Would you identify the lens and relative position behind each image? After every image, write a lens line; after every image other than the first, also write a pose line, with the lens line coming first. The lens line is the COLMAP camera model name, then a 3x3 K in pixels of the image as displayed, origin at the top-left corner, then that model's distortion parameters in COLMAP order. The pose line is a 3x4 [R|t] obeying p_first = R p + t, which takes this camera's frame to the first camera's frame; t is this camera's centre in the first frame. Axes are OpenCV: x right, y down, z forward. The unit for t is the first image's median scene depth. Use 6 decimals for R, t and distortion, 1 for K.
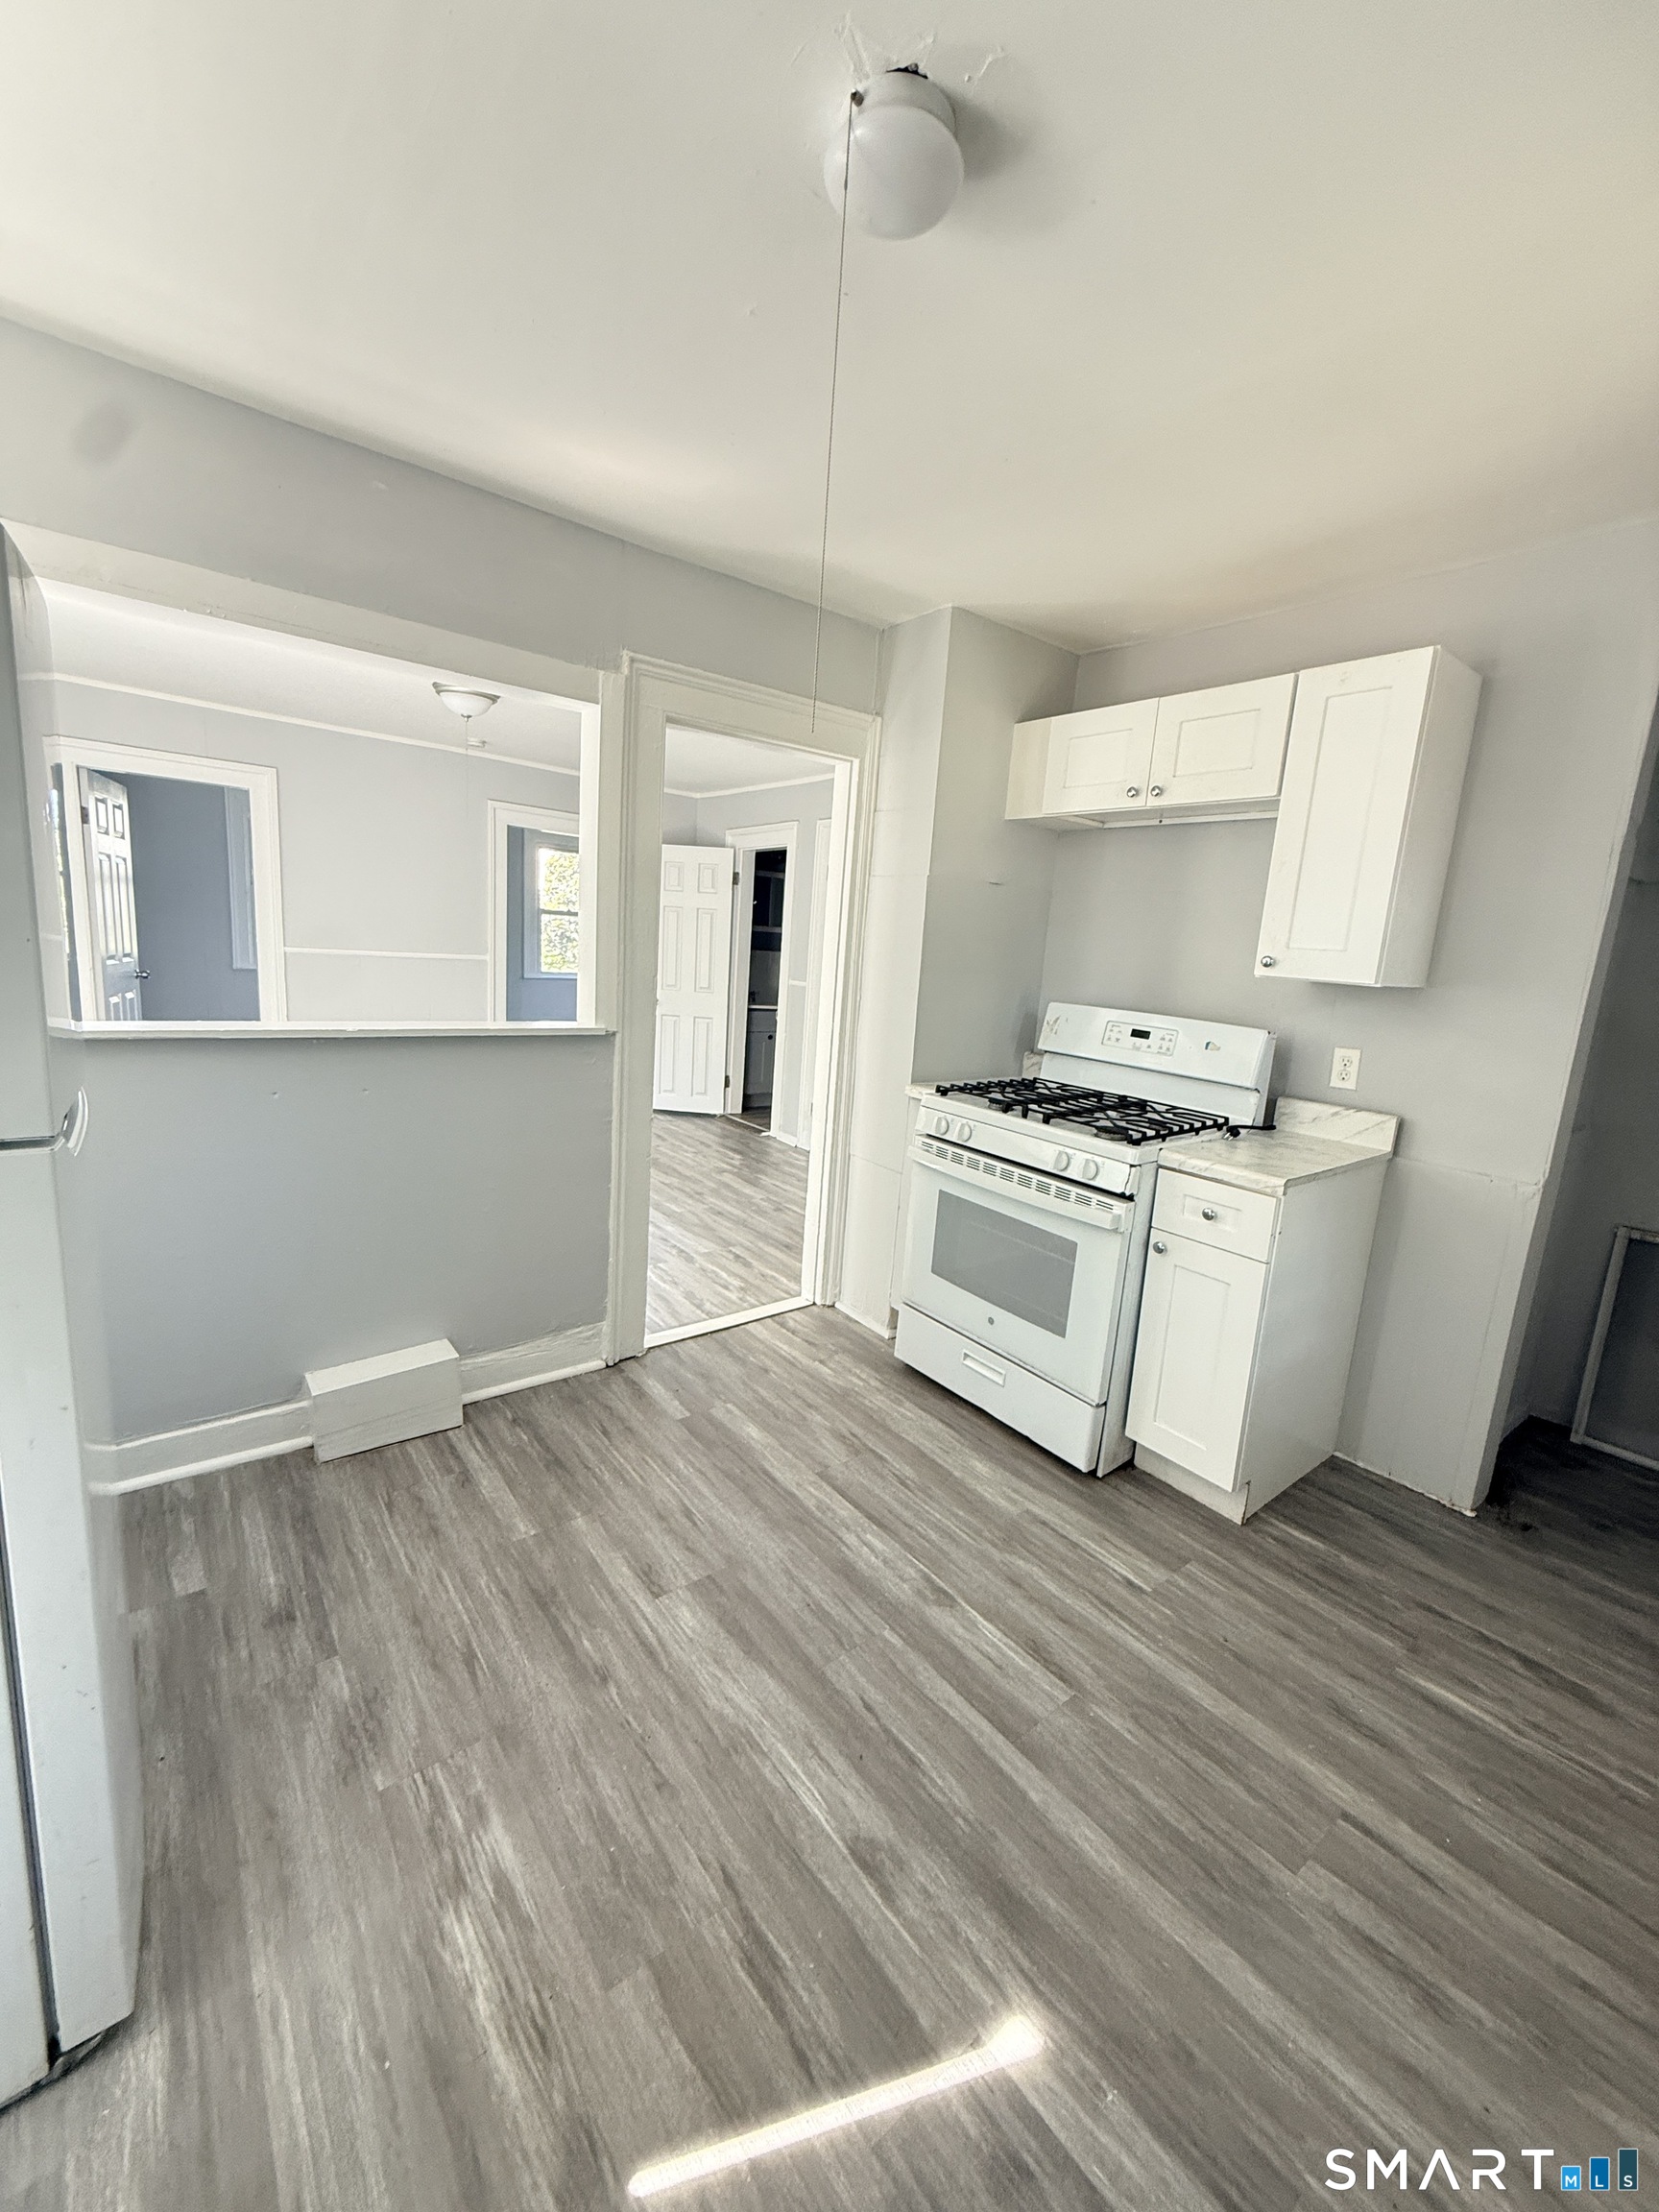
lens RADIAL K [[876.5, 0, 829.5], [0, 876.5, 1106.0], [0, 0, 1]] dist [0.001559, 0.000564]
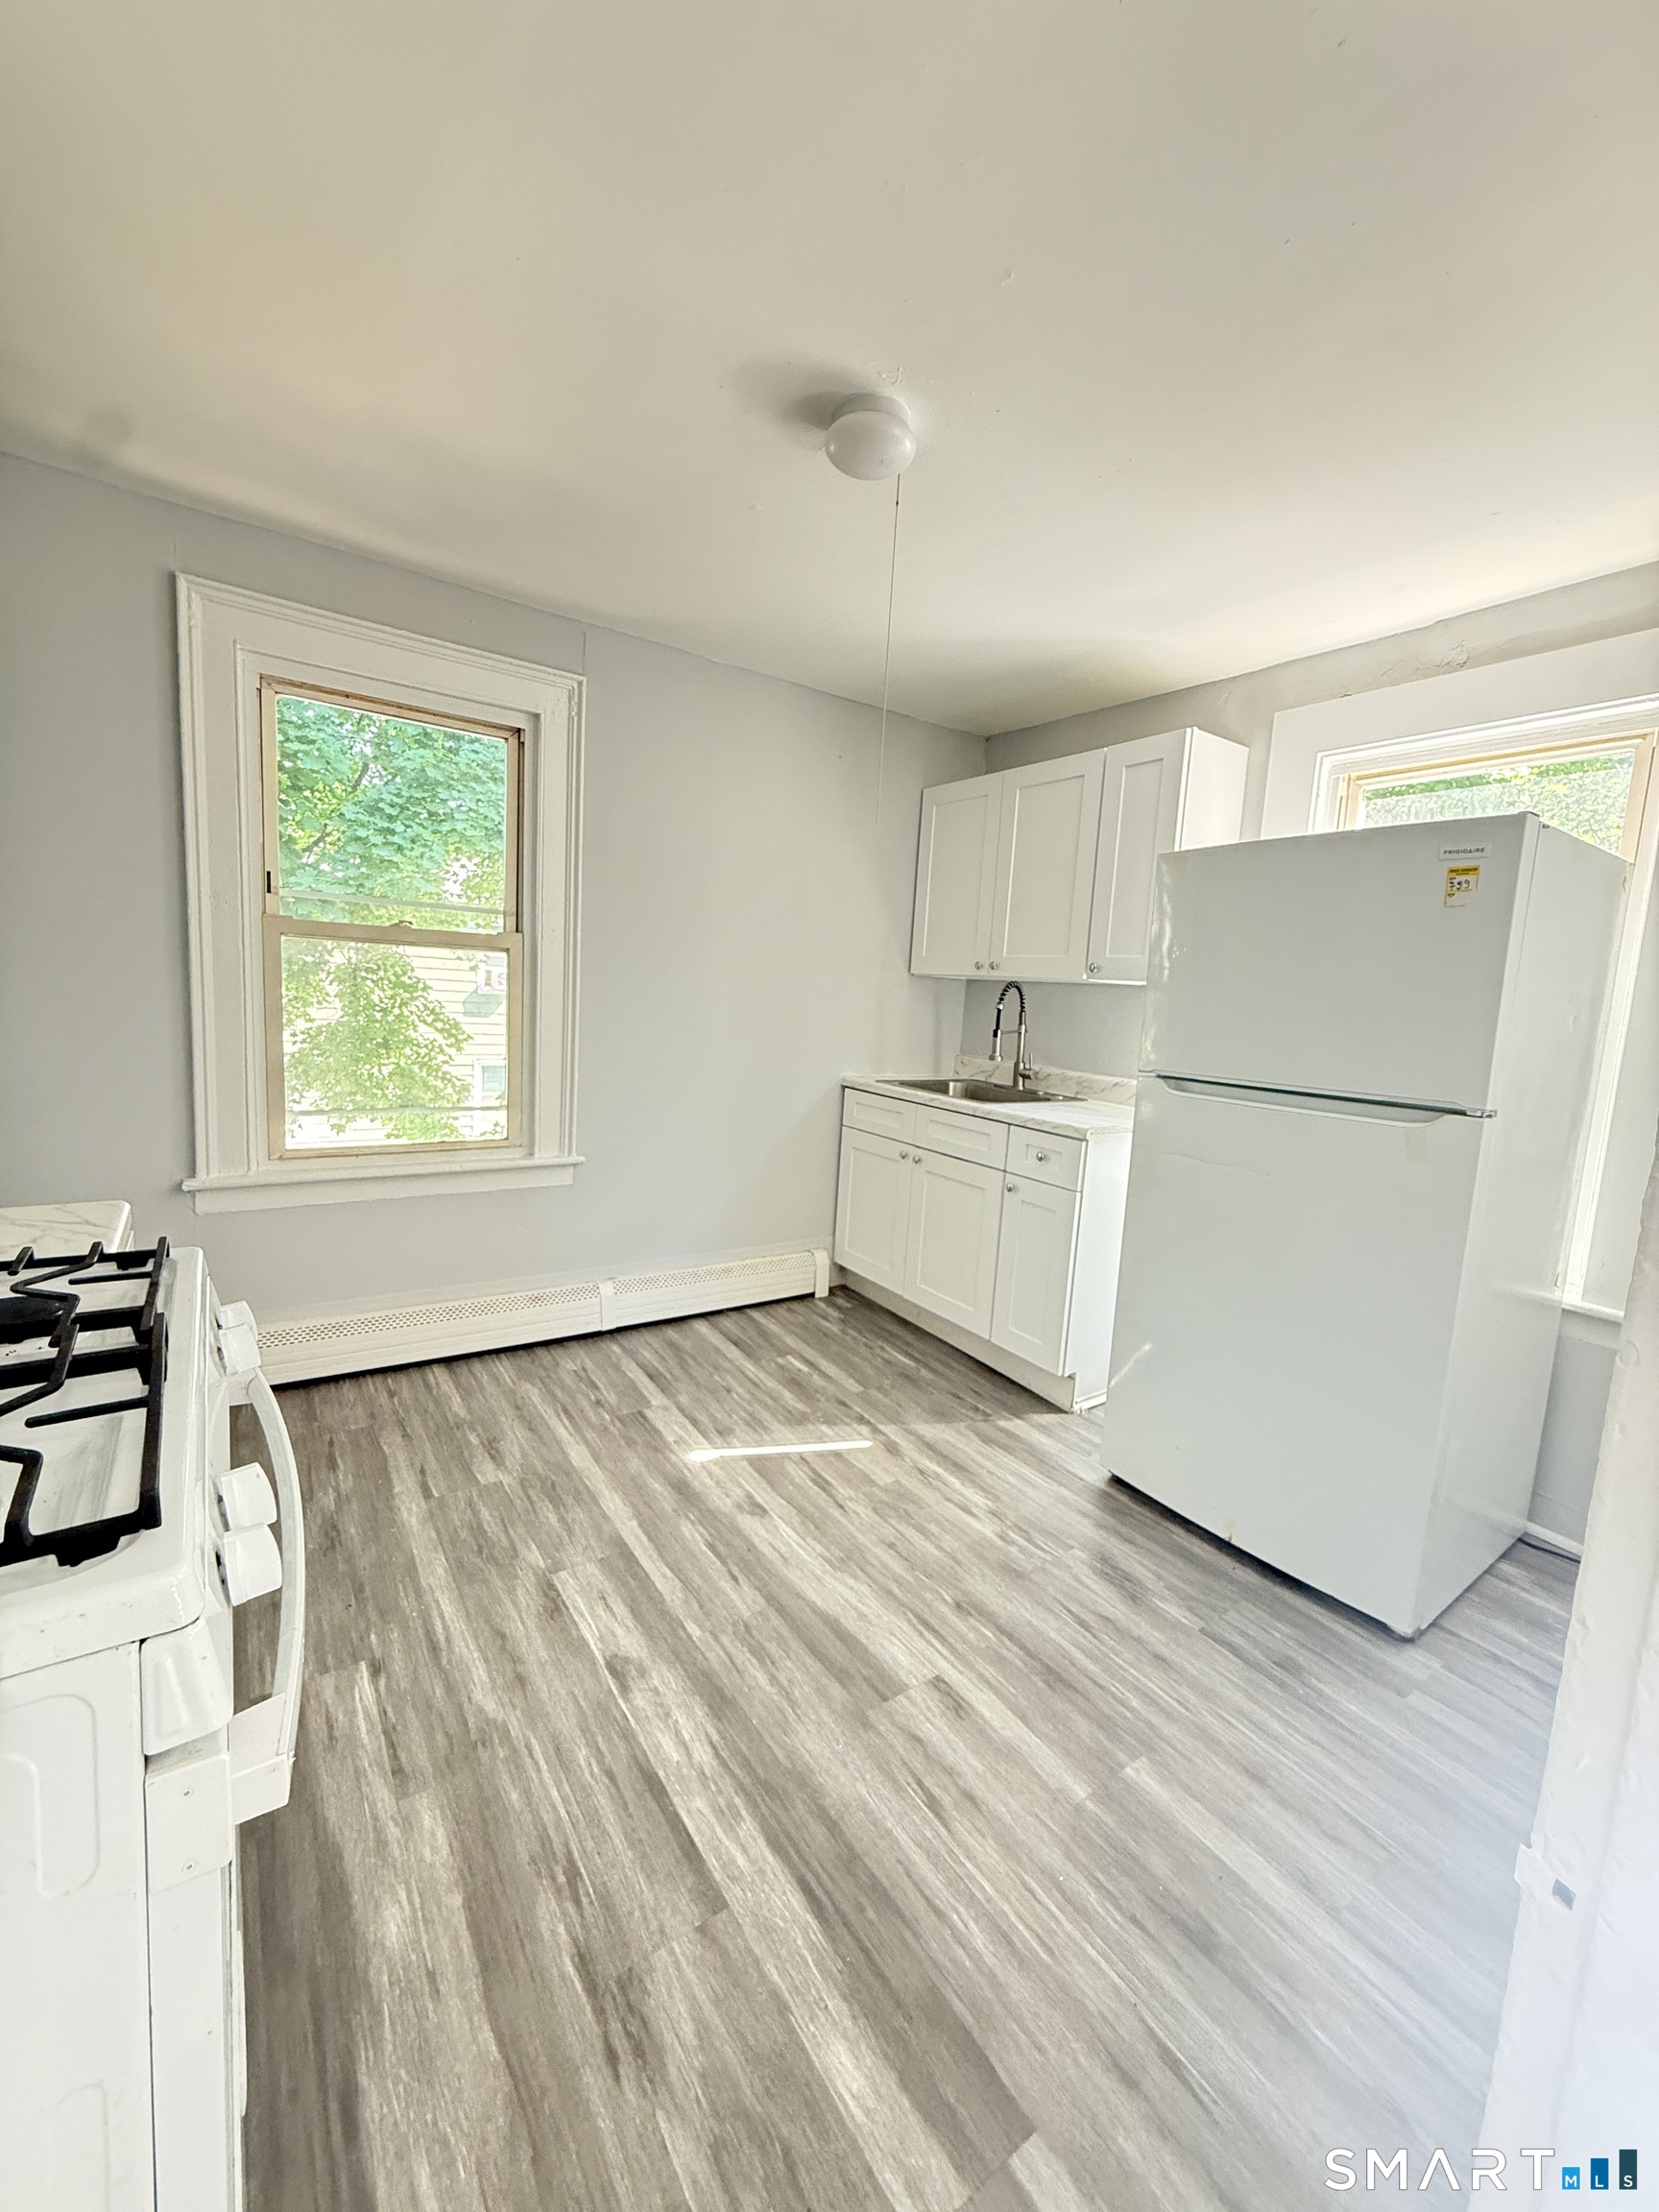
lens RADIAL K [[876.5, 0, 829.5], [0, 876.5, 1106.0], [0, 0, 1]] dist [0.001559, 0.000564]
pose [[-0.990000, -0.133436, 0.045780, -0.051453], [-0.112124, 0.941214, 0.318661, -0.308086], [-0.085609, 0.310341, -0.946763, 1.843272]]
